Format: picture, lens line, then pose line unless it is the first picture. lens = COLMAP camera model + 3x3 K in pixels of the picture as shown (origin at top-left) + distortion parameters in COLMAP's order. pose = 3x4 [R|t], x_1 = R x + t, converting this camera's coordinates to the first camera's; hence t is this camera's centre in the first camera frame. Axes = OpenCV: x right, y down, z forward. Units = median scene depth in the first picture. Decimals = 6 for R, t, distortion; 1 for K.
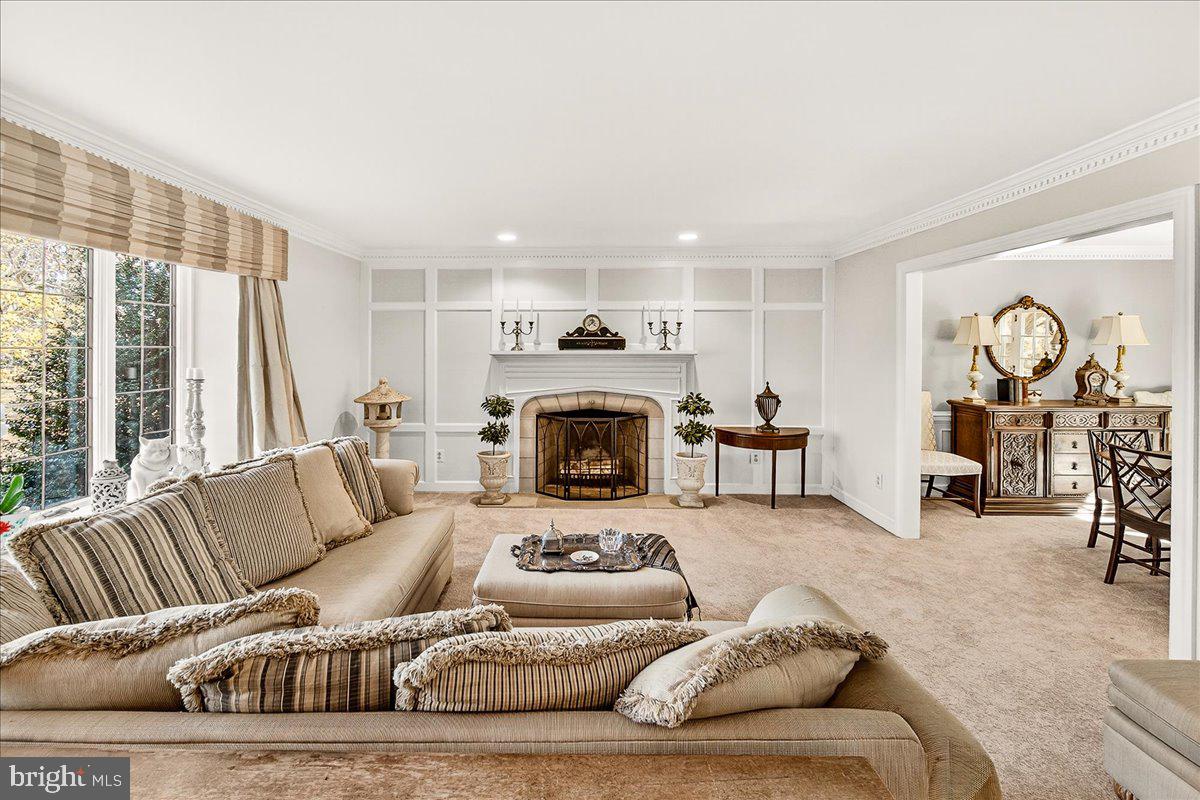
lens RADIAL K [[536.2, 0, 597.6], [0, 536.2, 344.8], [0, 0, 1]] dist [-0.000857, 0.000050]
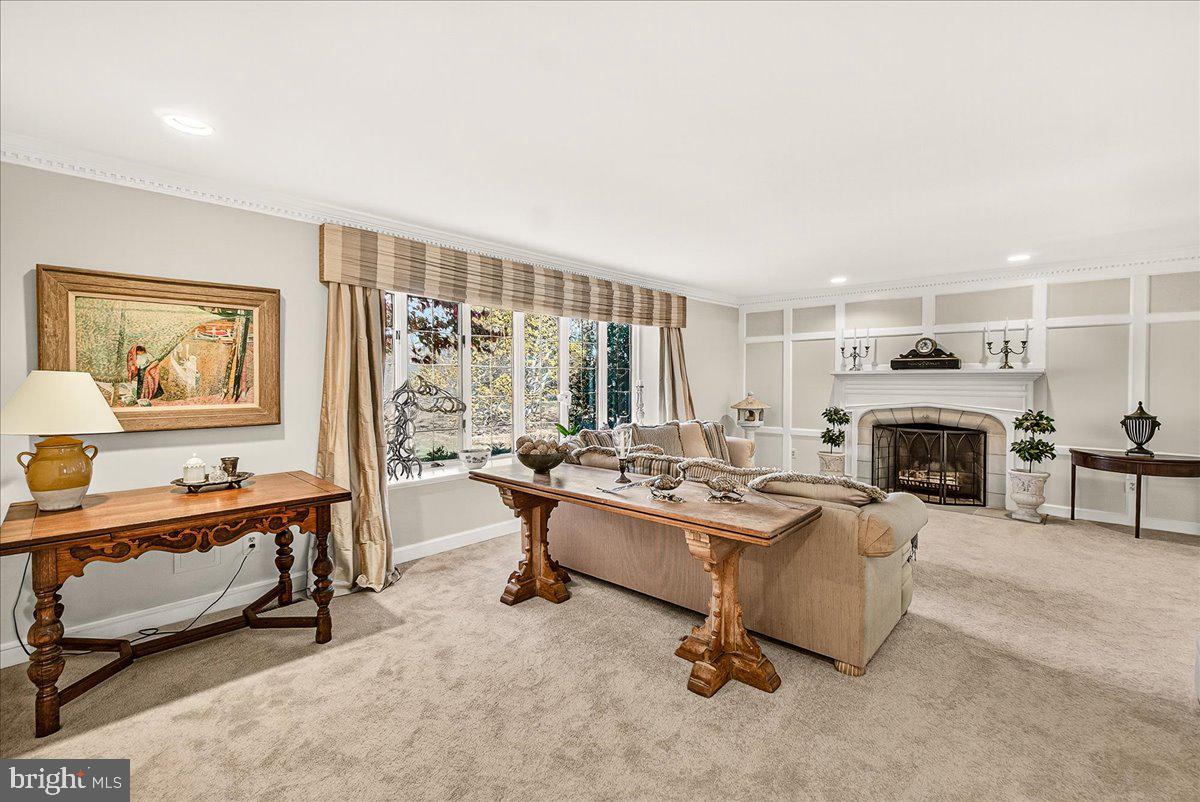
lens RADIAL K [[538.7, 0, 595.7], [0, 538.7, 386.4], [0, 0, 1]] dist [0.002238, 0.000450]
pose [[0.730396, 0.008937, -0.682966, 0.257821], [0.004475, 0.999830, 0.017869, 0.021430], [0.683010, -0.016108, 0.730232, -0.289767]]
